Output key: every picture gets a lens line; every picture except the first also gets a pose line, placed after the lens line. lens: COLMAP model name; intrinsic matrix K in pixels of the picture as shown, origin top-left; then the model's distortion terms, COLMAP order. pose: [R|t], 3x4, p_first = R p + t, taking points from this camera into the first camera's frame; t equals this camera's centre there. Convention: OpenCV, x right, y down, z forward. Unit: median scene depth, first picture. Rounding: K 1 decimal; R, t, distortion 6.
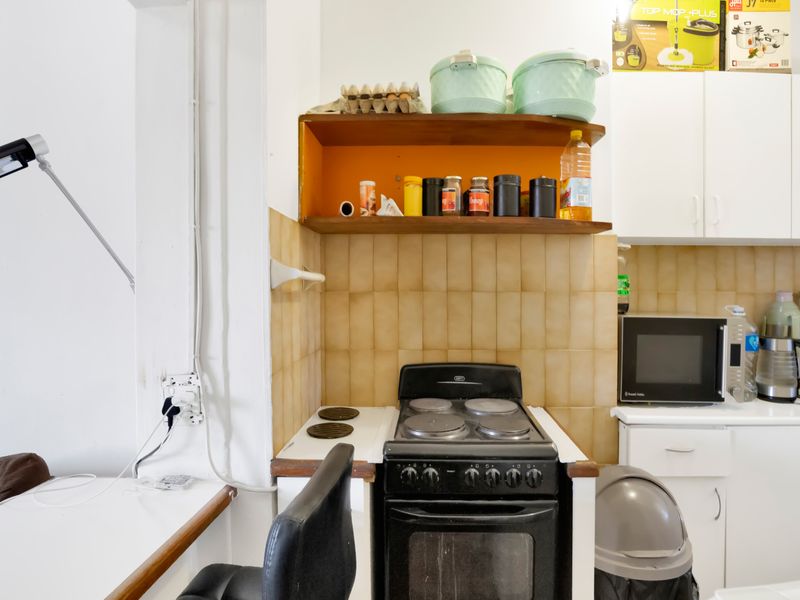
lens RADIAL K [[565.3, 0, 399.9], [0, 565.3, 307.7], [0, 0, 1]] dist [-0.102619, 0.038825]
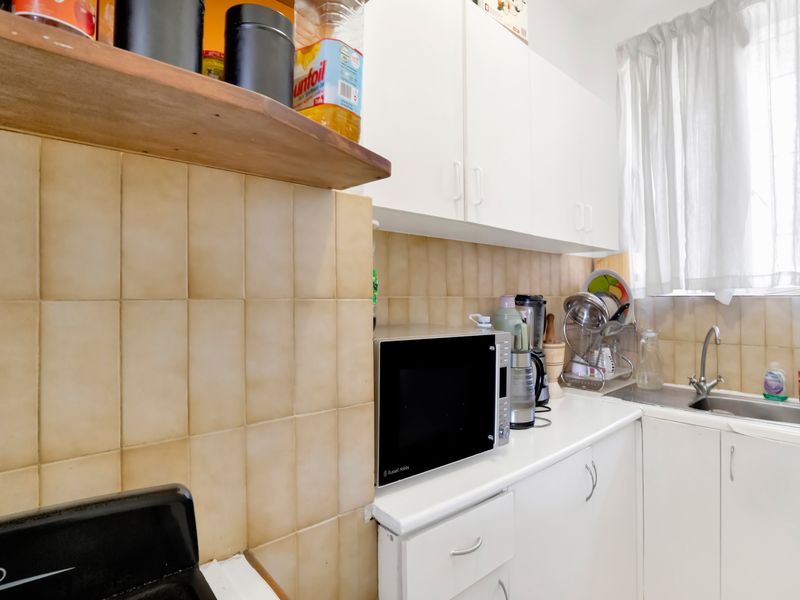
lens RADIAL K [[429.9, 0, 401.9], [0, 429.9, 292.0], [0, 0, 1]] dist [-0.043848, 0.016591]
pose [[0.729863, 0.007964, 0.683547, 0.113841], [0.013000, 0.999590, -0.025527, -0.023211], [-0.683470, 0.027517, 0.729460, 0.658281]]
